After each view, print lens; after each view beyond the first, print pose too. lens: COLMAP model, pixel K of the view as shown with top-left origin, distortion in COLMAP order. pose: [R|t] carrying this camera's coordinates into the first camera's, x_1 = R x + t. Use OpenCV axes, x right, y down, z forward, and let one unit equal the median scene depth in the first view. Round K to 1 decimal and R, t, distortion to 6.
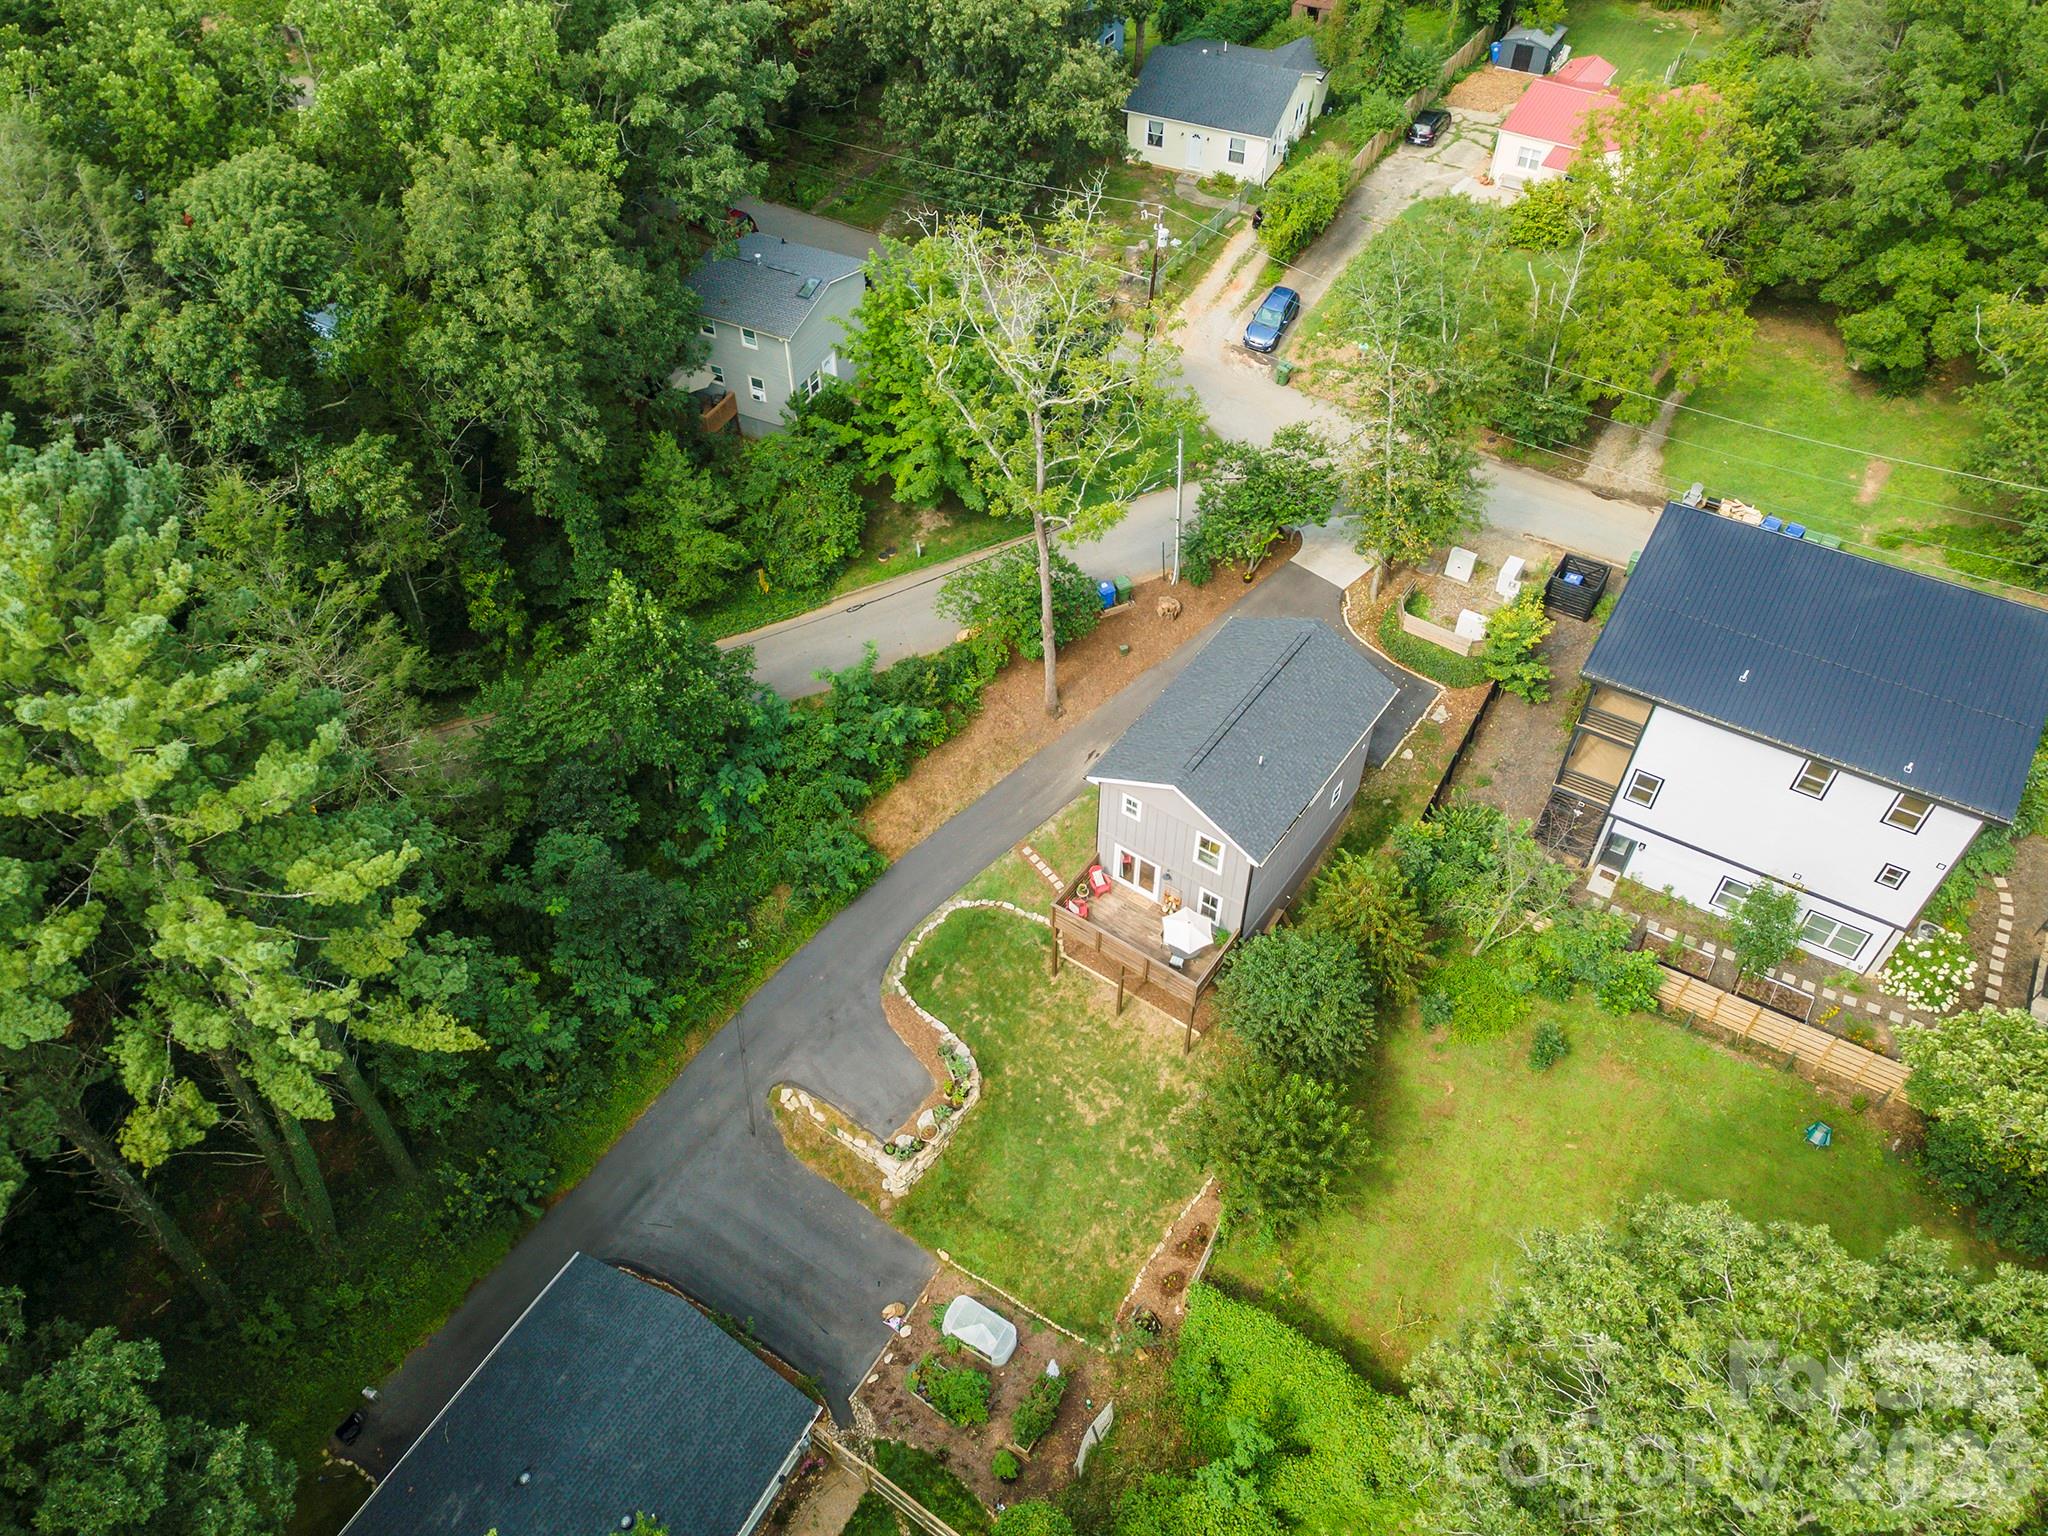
lens RADIAL K [[1481.5, 0, 1014.4], [0, 1481.5, 757.7], [0, 0, 1]] dist [0.039802, 0.002709]
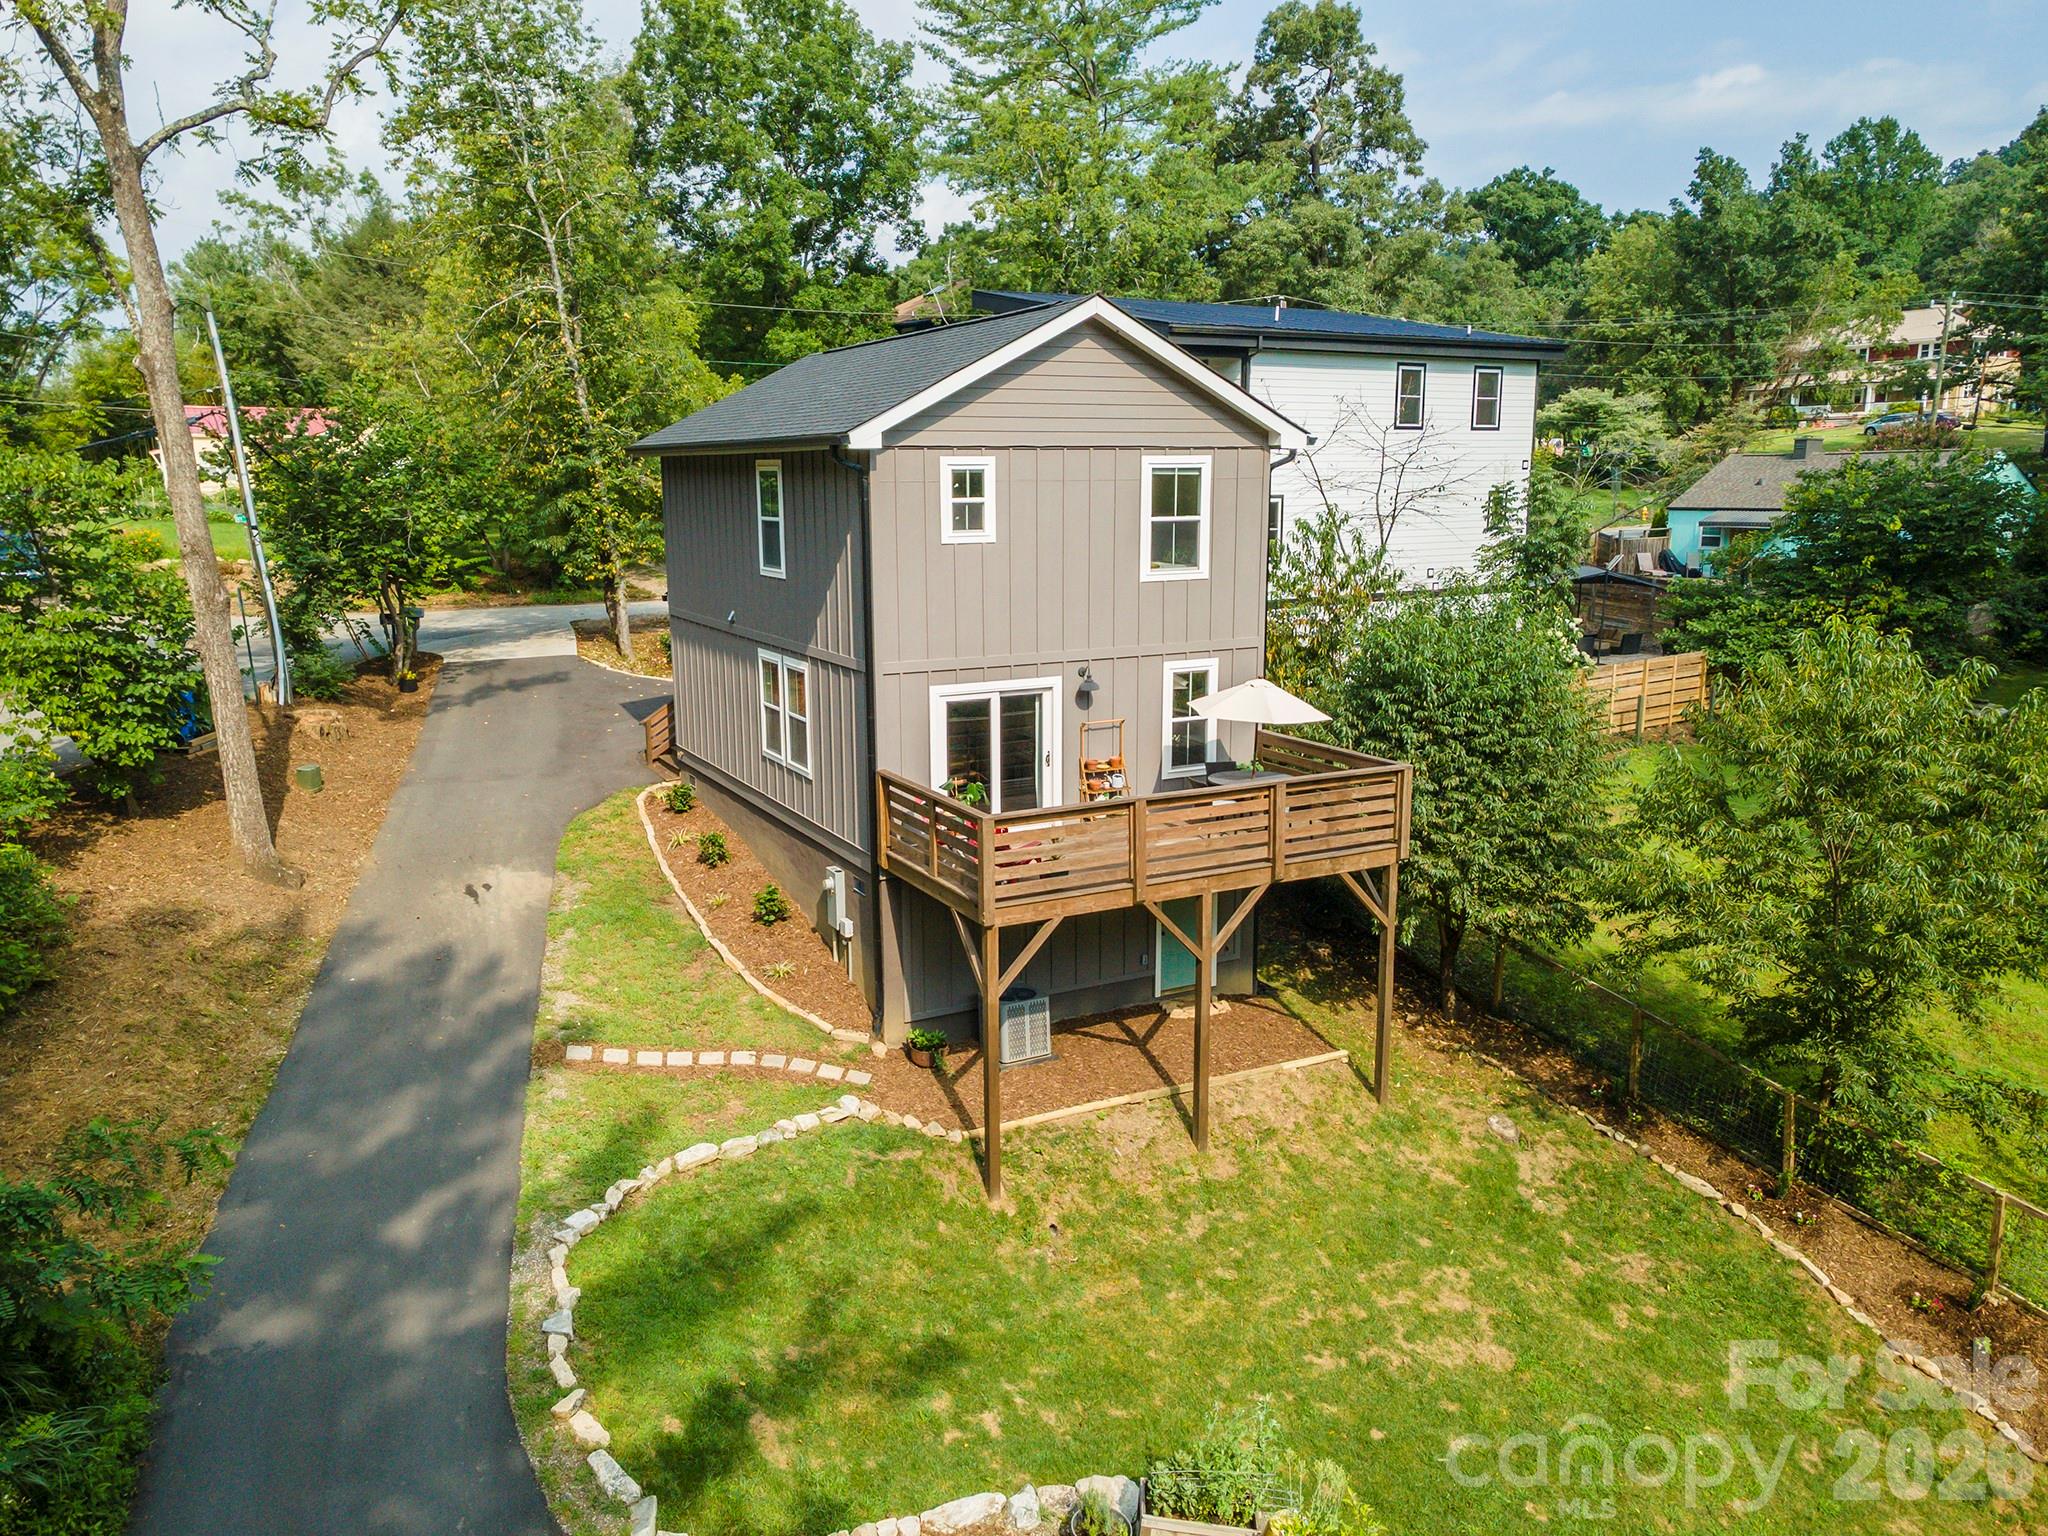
lens RADIAL K [[1481.5, 0, 1016.6], [0, 1481.5, 755.2], [0, 0, 1]] dist [0.039802, 0.002709]
pose [[0.442687, -0.162291, 0.881867, -0.230392], [0.654492, 0.730737, -0.194069, 0.148014], [-0.612918, 0.663087, 0.429706, 0.830814]]
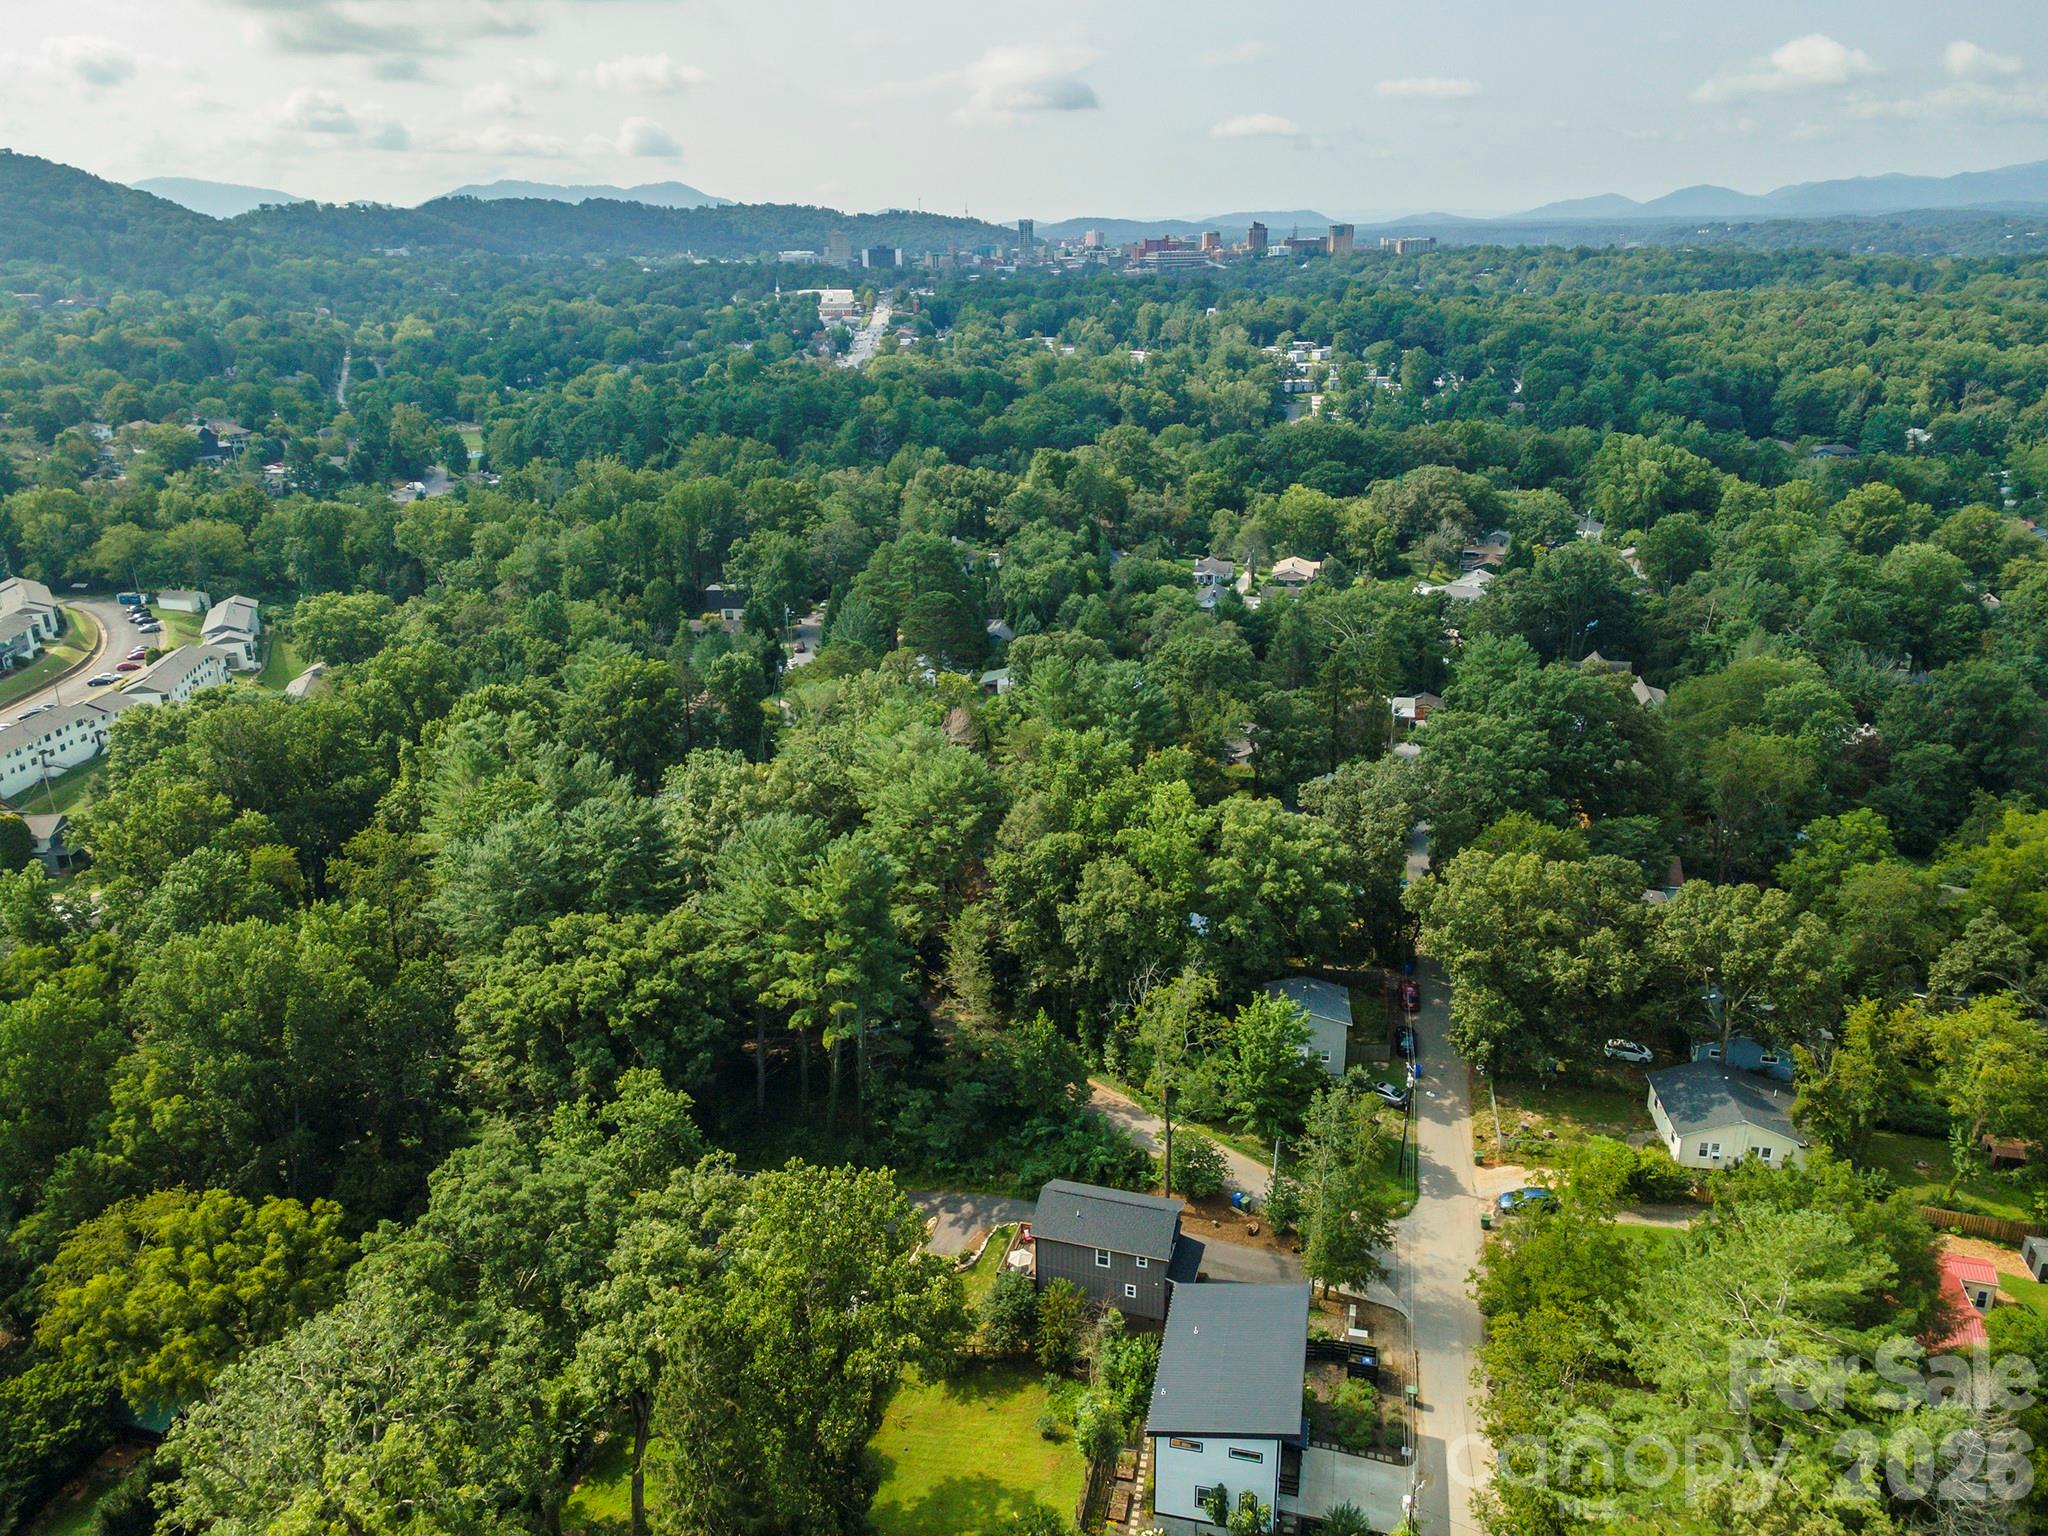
lens RADIAL K [[1481.5, 0, 1012.9], [0, 1481.5, 763.9], [0, 0, 1]] dist [0.039802, 0.002709]
pose [[0.318476, 0.320591, -0.892073, 1.699236], [-0.682706, 0.730451, 0.018777, -0.412159], [0.657636, 0.603044, 0.451501, -0.385933]]
